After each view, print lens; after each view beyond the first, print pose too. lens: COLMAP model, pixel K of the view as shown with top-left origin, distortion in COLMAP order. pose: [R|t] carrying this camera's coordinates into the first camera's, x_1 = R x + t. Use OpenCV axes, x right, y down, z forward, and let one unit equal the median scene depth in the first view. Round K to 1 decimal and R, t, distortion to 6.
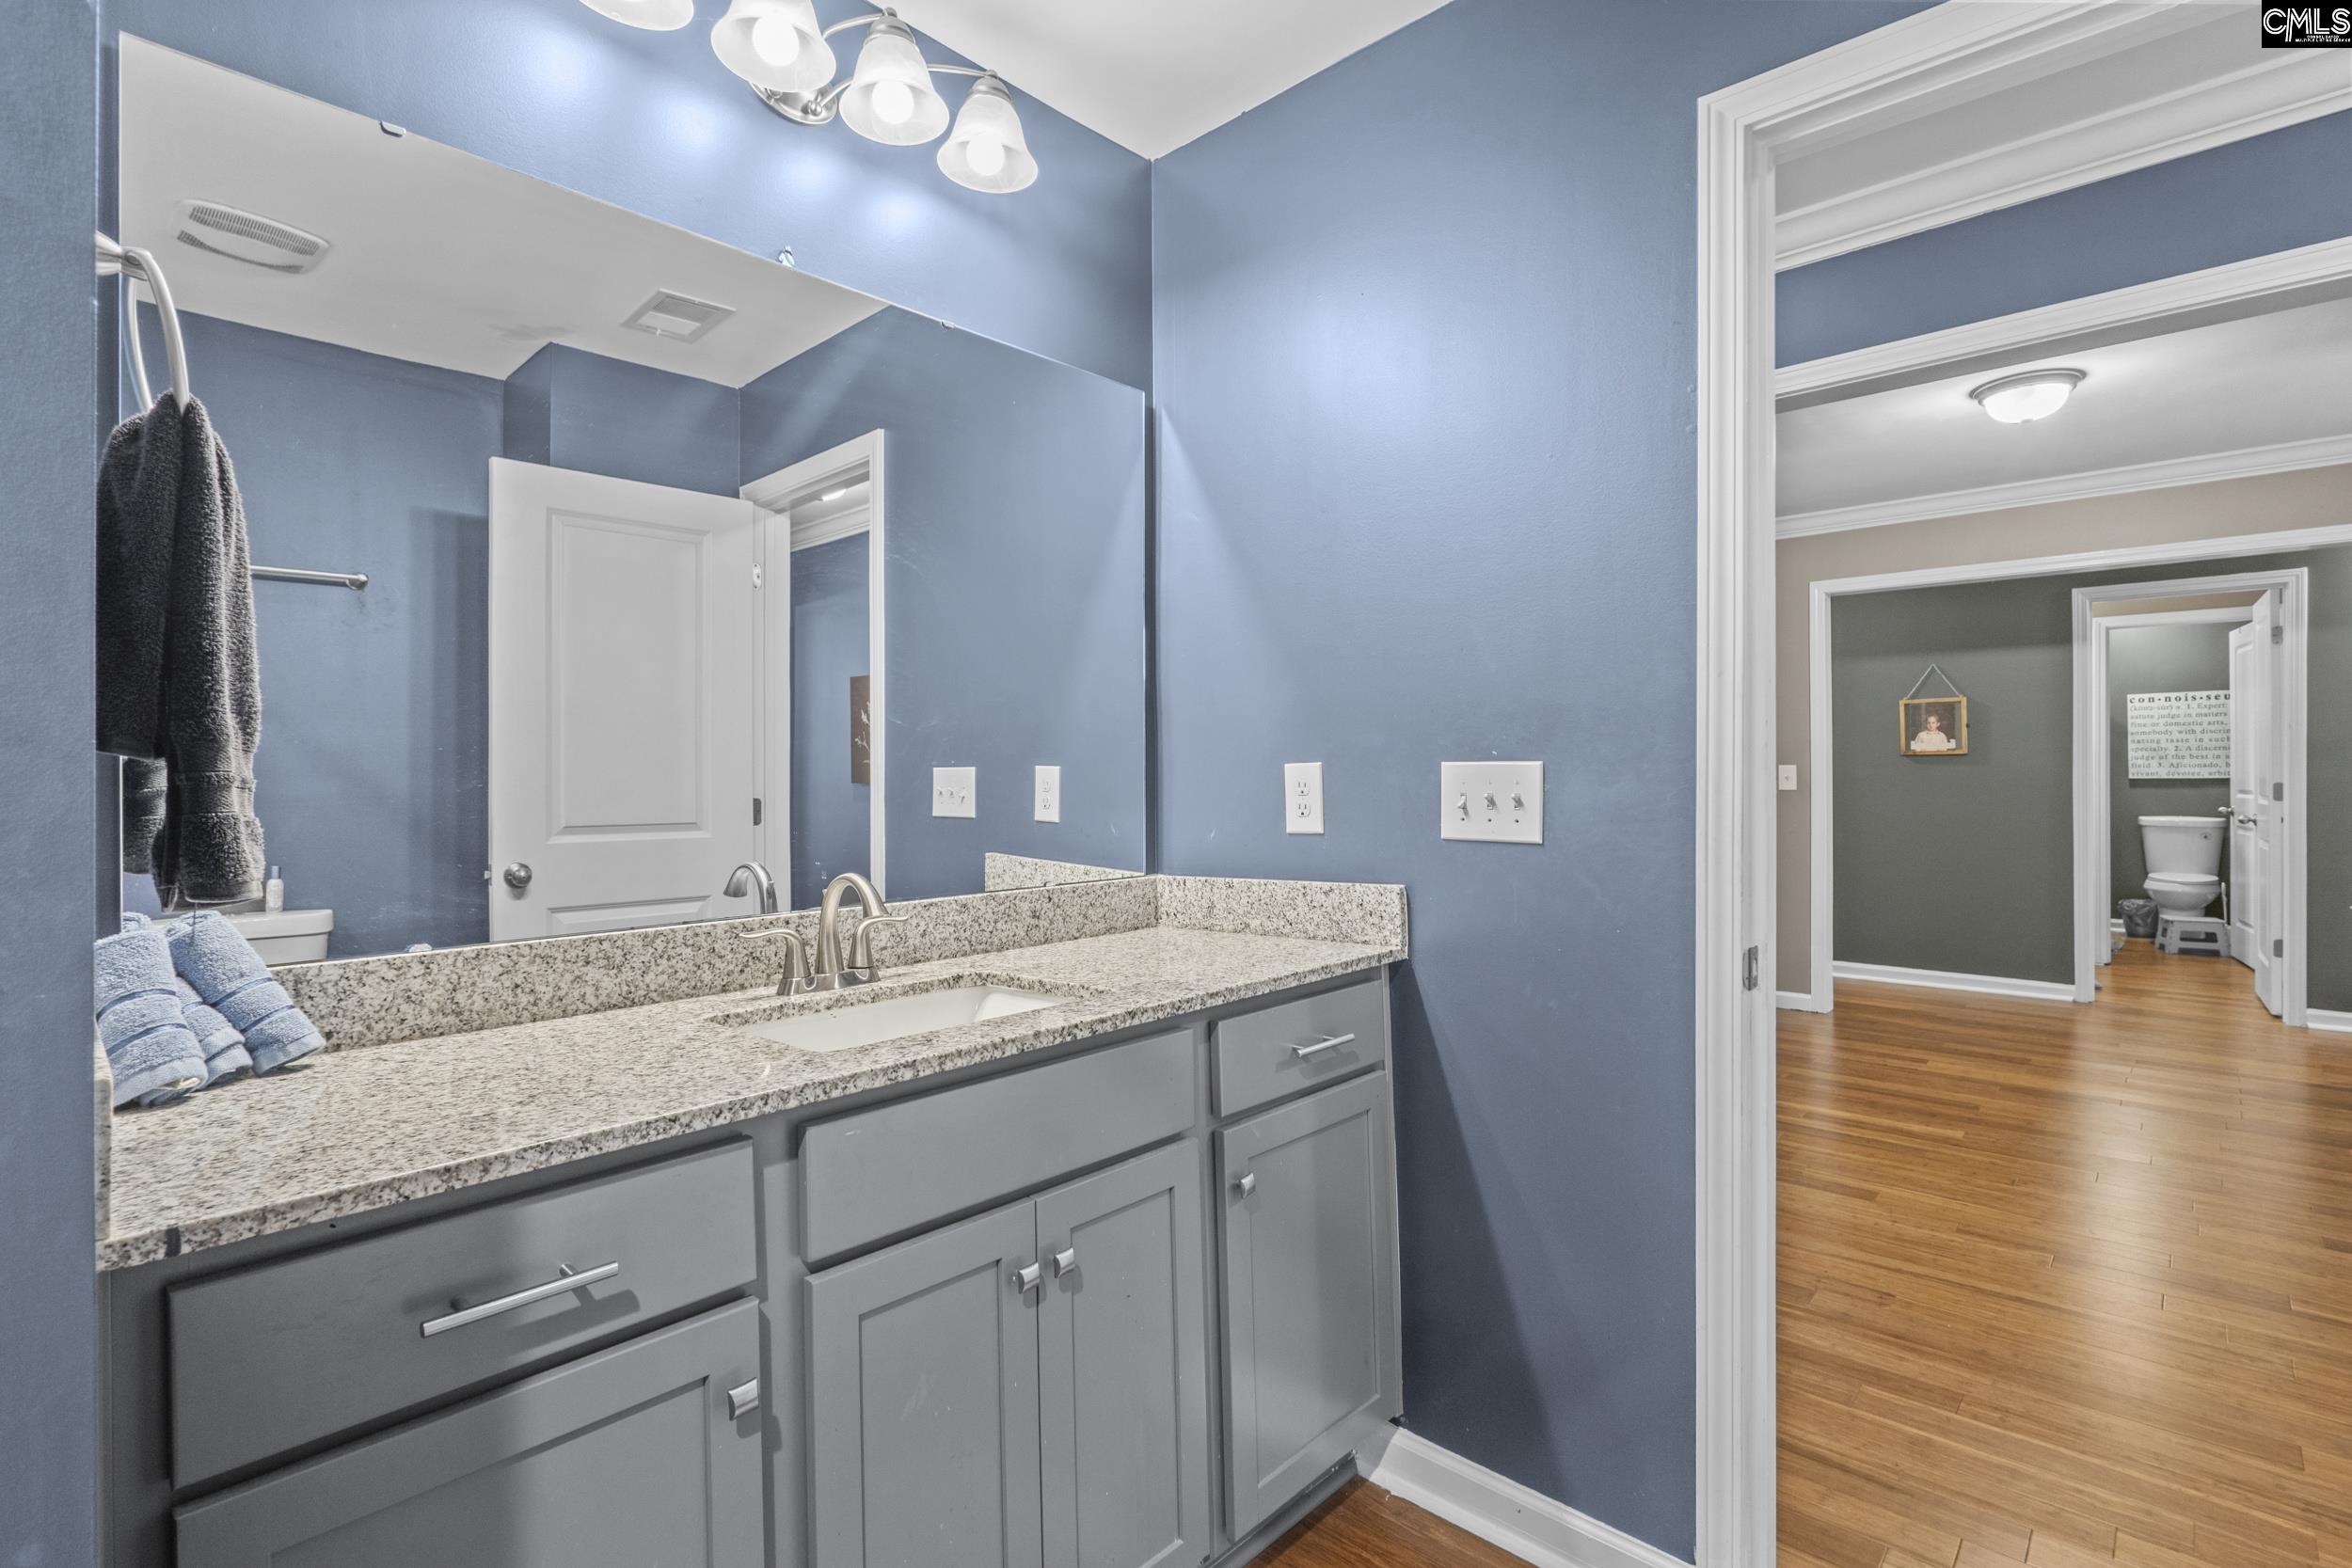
lens RADIAL K [[1084.0, 0, 1199.5], [0, 1084.0, 777.8], [0, 0, 1]] dist [0.011048, -0.000685]
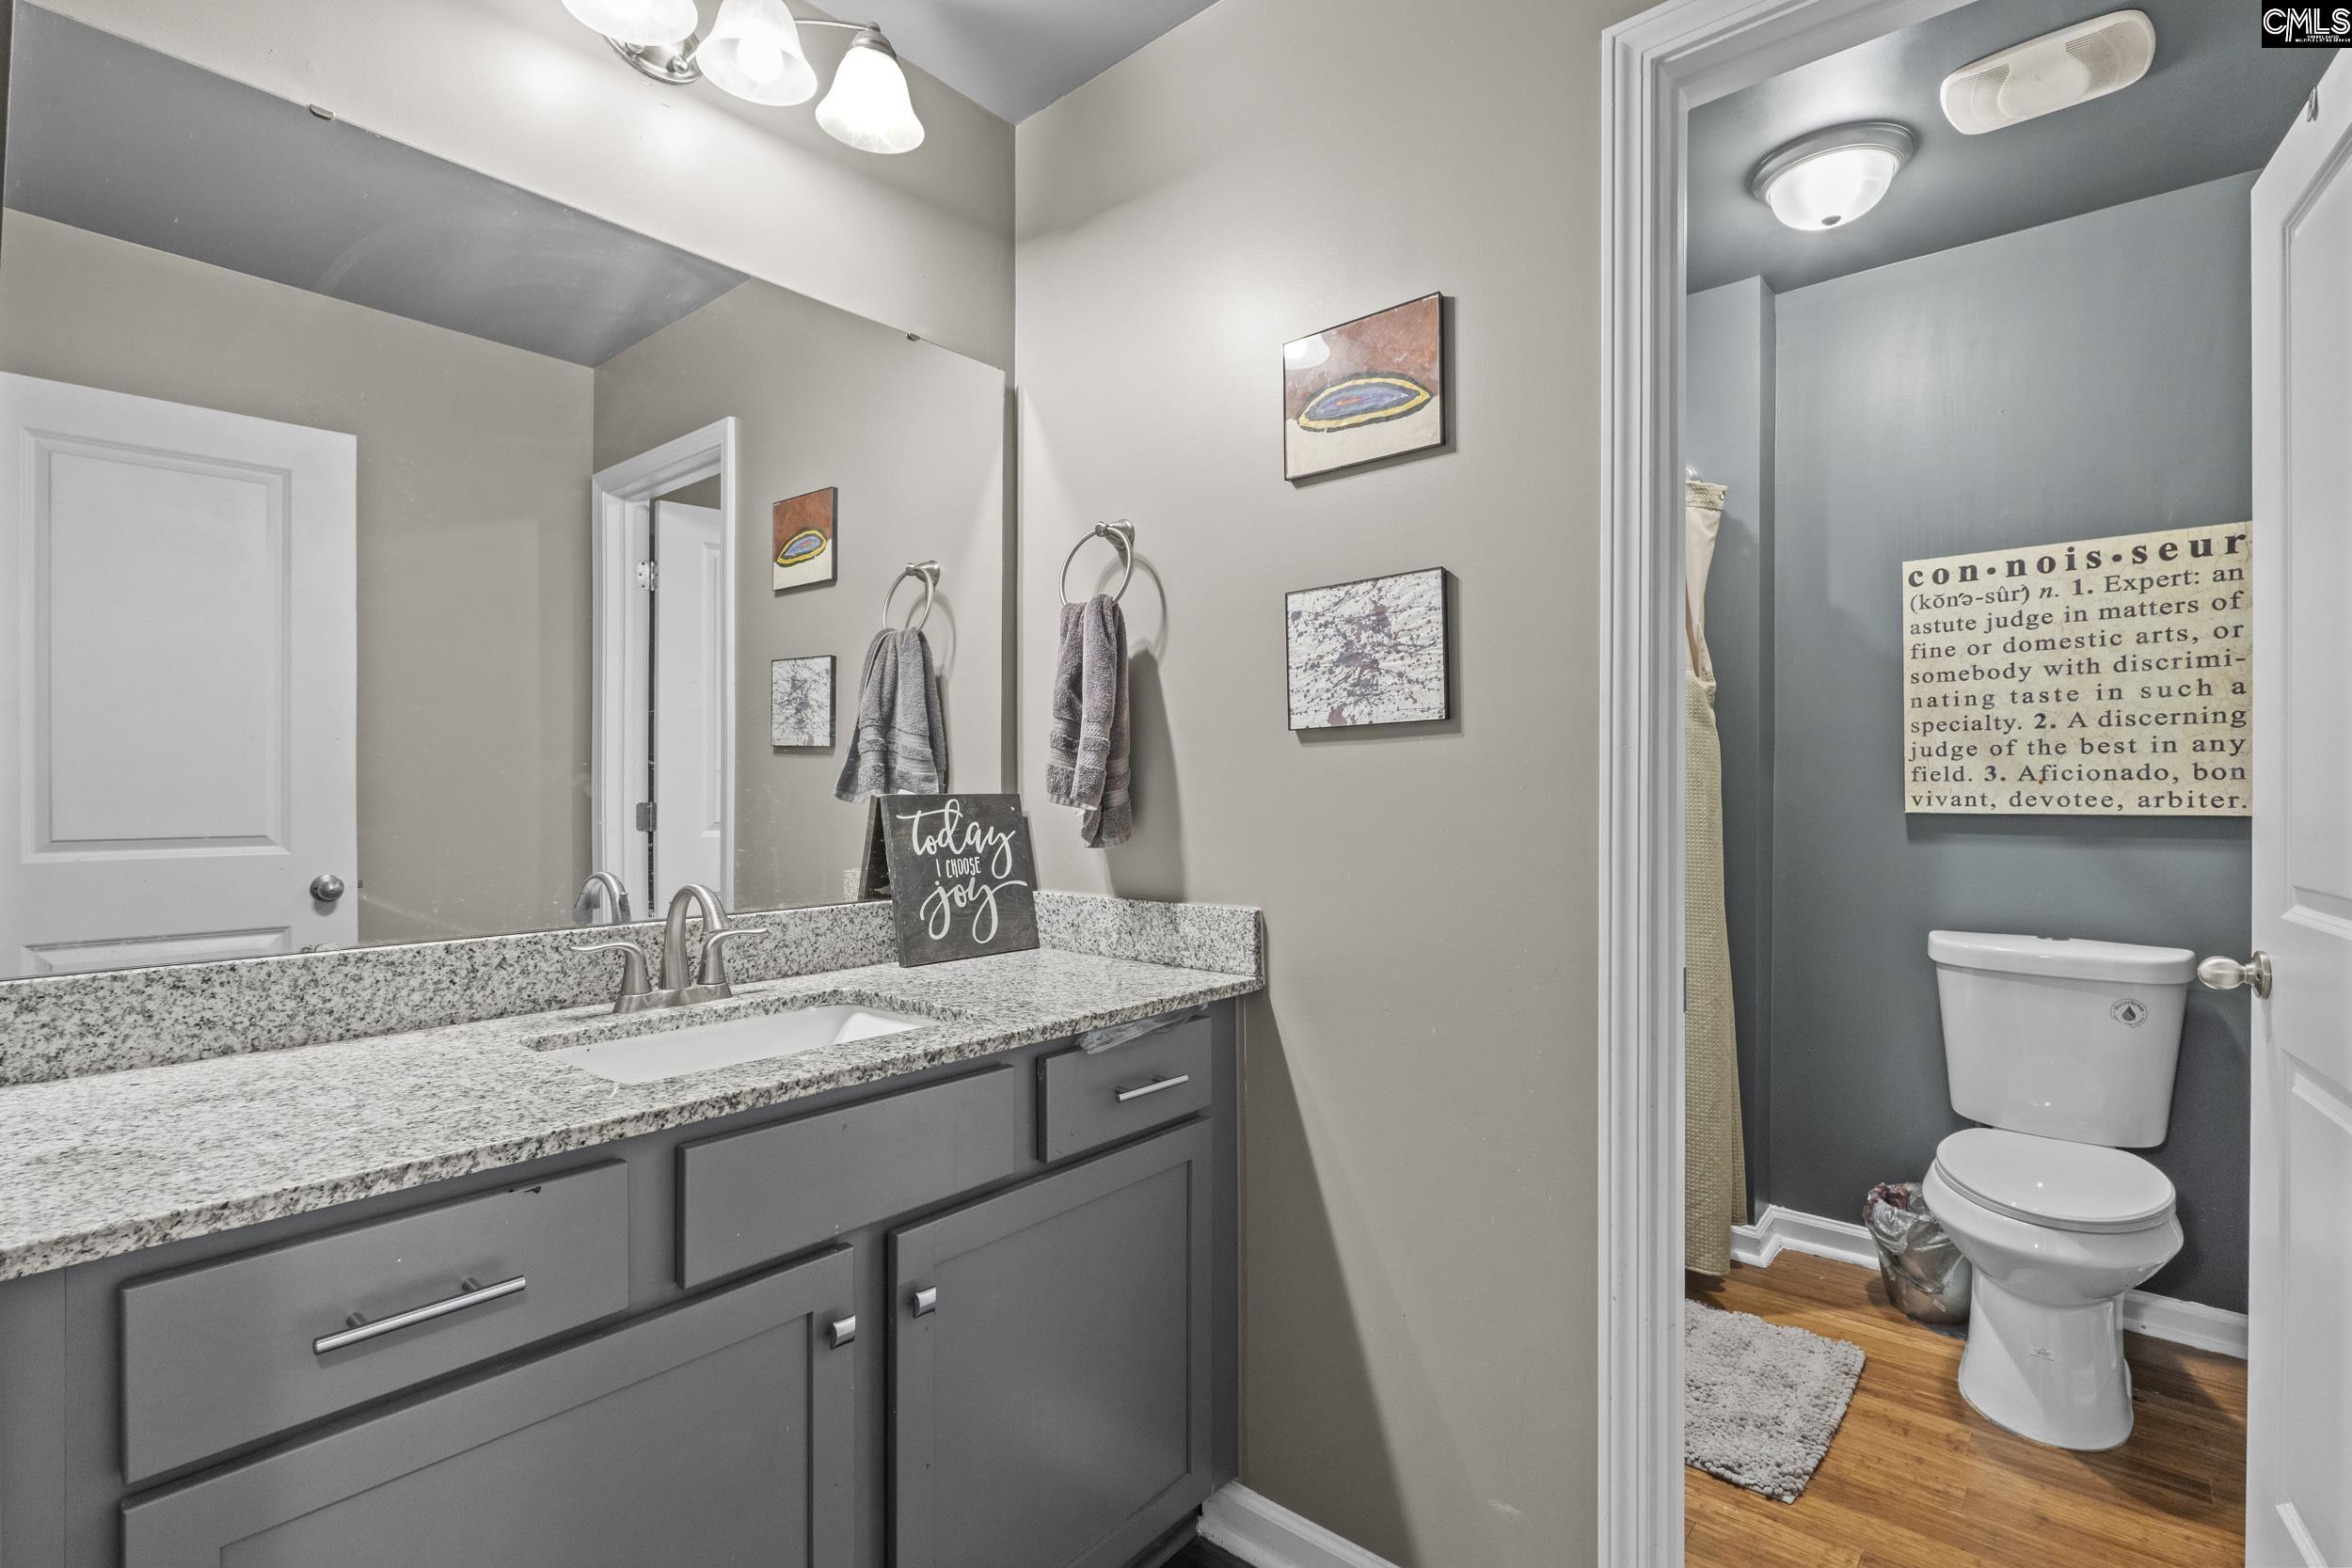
lens RADIAL K [[1084.0, 0, 1153.5], [0, 1084.0, 784.6], [0, 0, 1]] dist [0.011048, -0.000685]
pose [[0.999957, 0.008906, -0.002723, 0.103090], [-0.008903, 0.999960, 0.000951, -0.001026], [0.002731, -0.000926, 0.999996, 0.110317]]
